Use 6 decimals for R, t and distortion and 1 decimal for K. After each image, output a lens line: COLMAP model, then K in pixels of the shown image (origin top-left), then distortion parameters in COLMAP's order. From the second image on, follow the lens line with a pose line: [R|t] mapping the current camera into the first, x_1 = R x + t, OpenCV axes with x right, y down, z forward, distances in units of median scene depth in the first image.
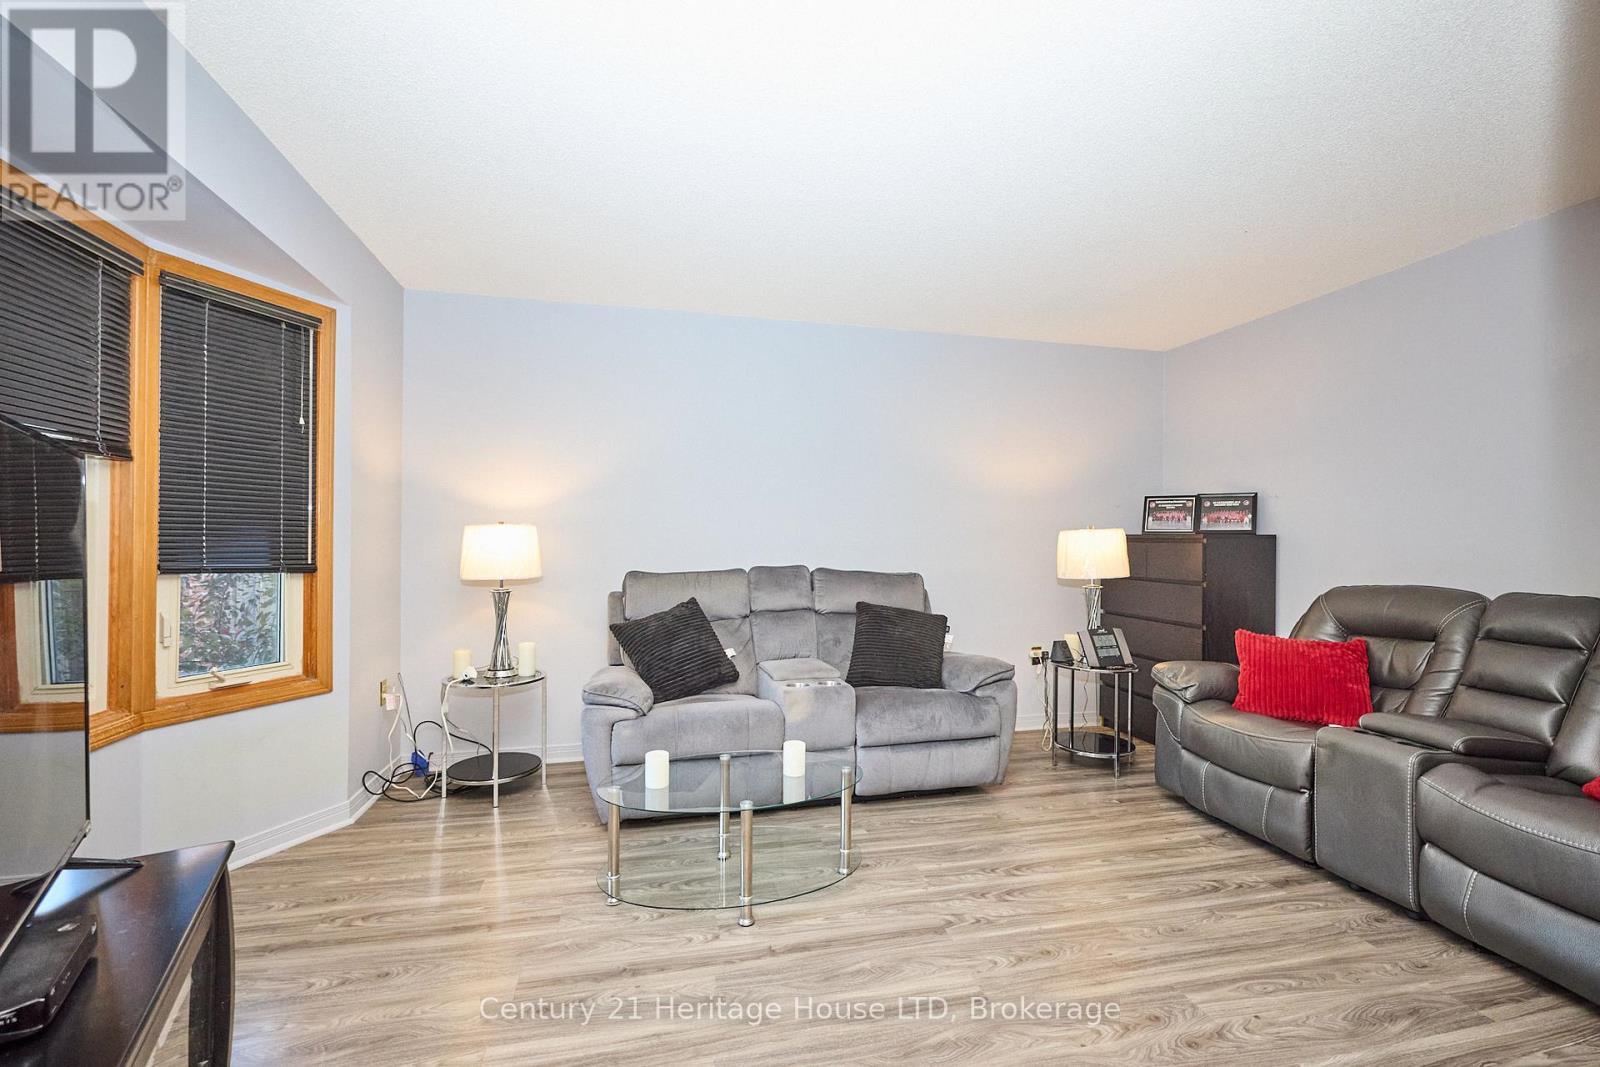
lens RADIAL K [[684.4, 0, 792.8], [0, 684.4, 535.7], [0, 0, 1]] dist [-0.000797, 0.000021]
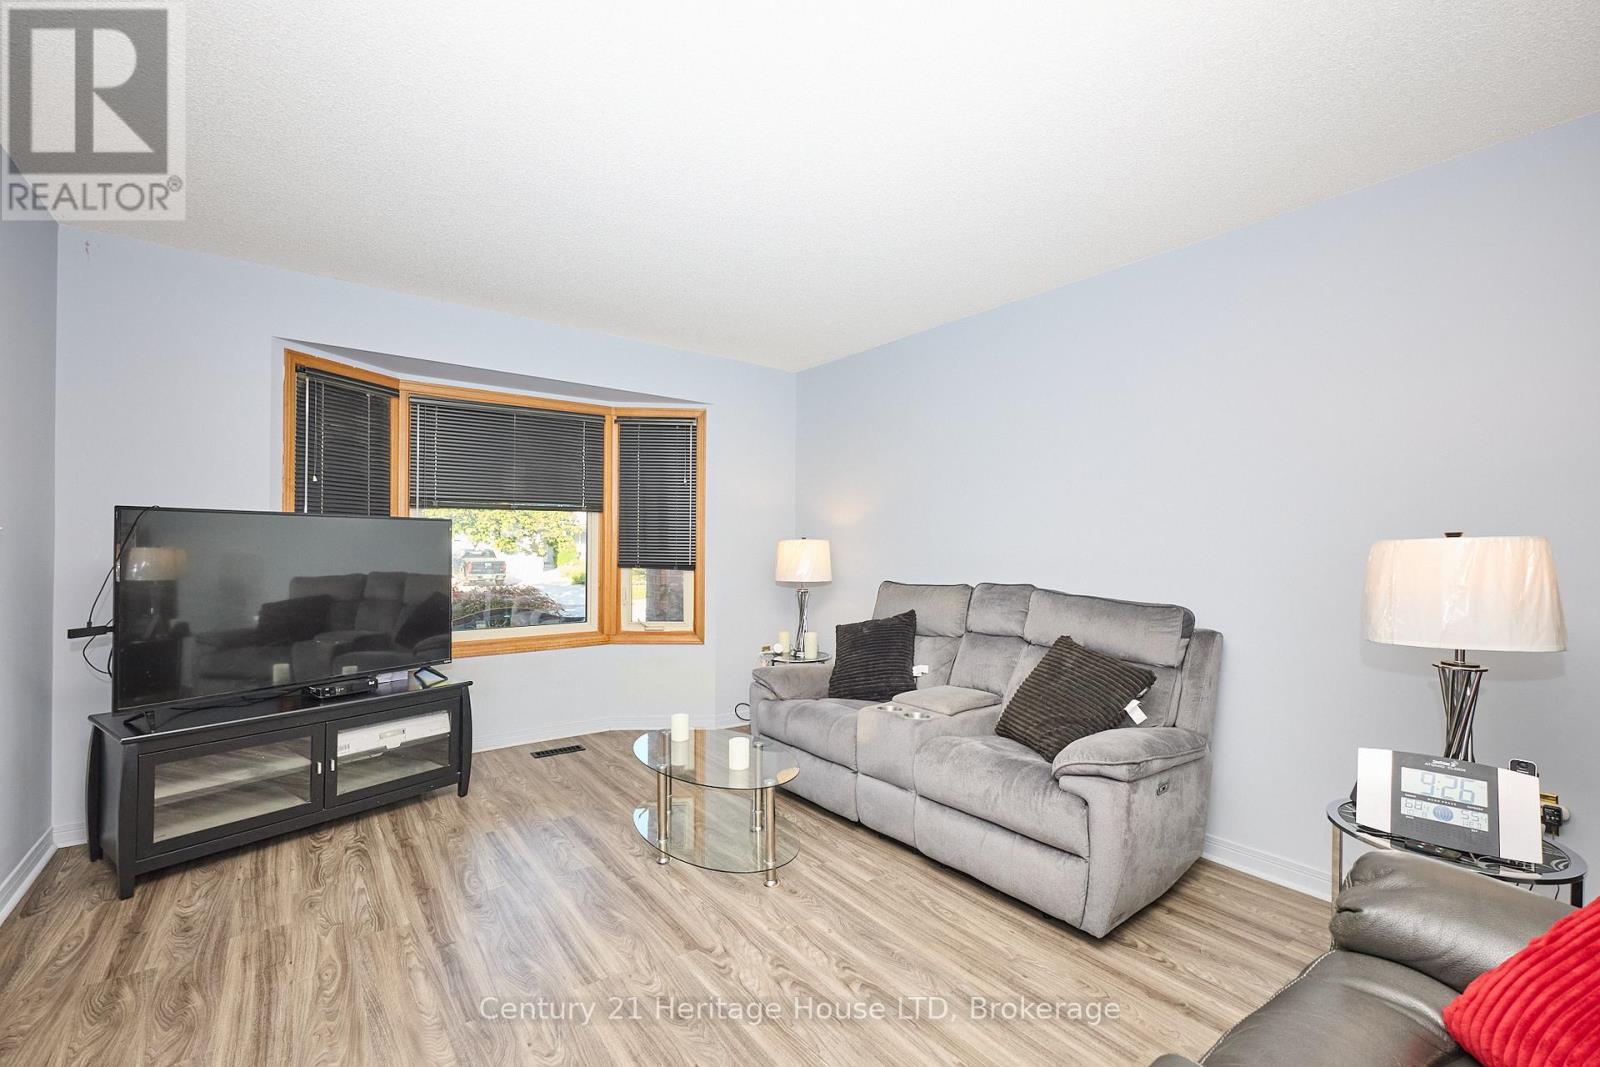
lens RADIAL K [[684.4, 0, 792.8], [0, 684.4, 535.7], [0, 0, 1]] dist [-0.000797, 0.000021]
pose [[0.392008, -0.013074, -0.919869, 0.914375], [0.005535, 0.999914, -0.011853, -0.009458], [0.919945, -0.000445, 0.392047, 0.564710]]
